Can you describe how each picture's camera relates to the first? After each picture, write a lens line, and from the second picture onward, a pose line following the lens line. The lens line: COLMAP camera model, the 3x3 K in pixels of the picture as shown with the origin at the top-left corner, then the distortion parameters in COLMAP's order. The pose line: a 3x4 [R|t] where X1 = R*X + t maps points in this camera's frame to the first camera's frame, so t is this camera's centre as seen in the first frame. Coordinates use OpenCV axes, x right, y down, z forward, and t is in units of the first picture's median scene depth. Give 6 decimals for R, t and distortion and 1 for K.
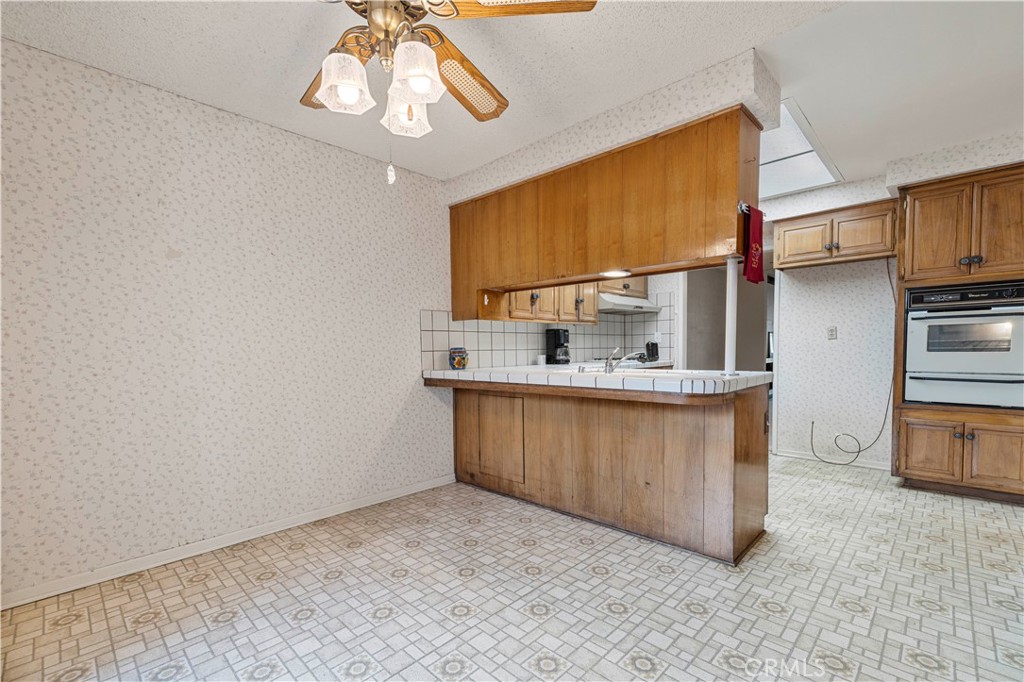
lens RADIAL K [[437.9, 0, 511.5], [0, 437.9, 369.9], [0, 0, 1]] dist [0.008808, 0.000256]
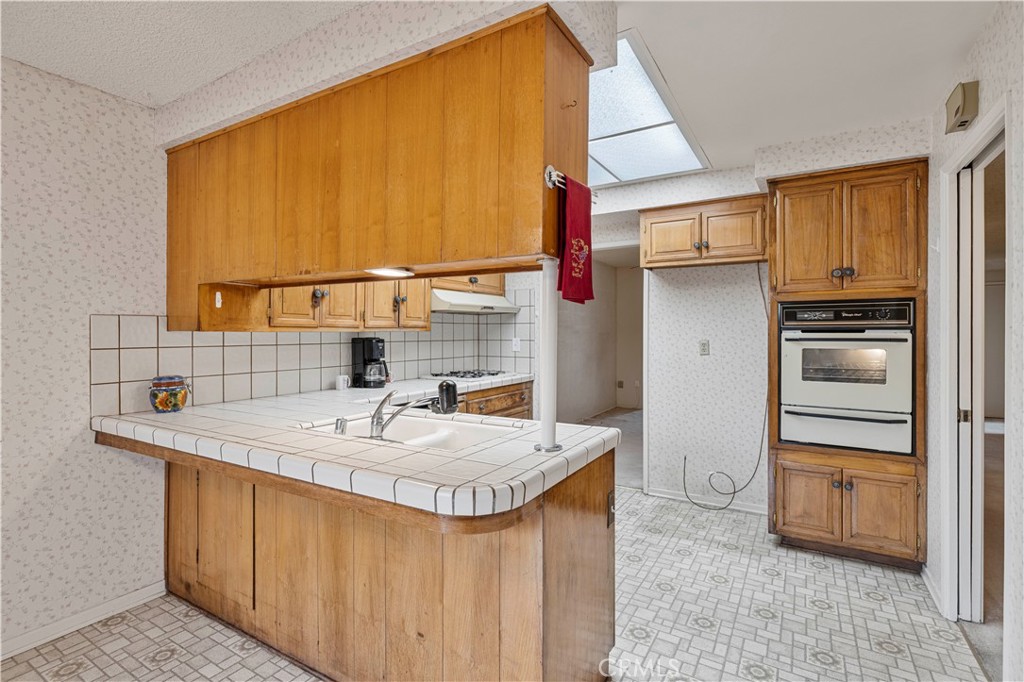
lens RADIAL K [[482.9, 0, 512.0], [0, 482.9, 341.0], [0, 0, 1]] dist [0.000998, 0.000493]
pose [[0.972582, 0.007173, 0.232450, 0.212365], [0.001800, 0.999262, -0.038366, -0.081777], [-0.232554, 0.037732, 0.971851, 0.255270]]
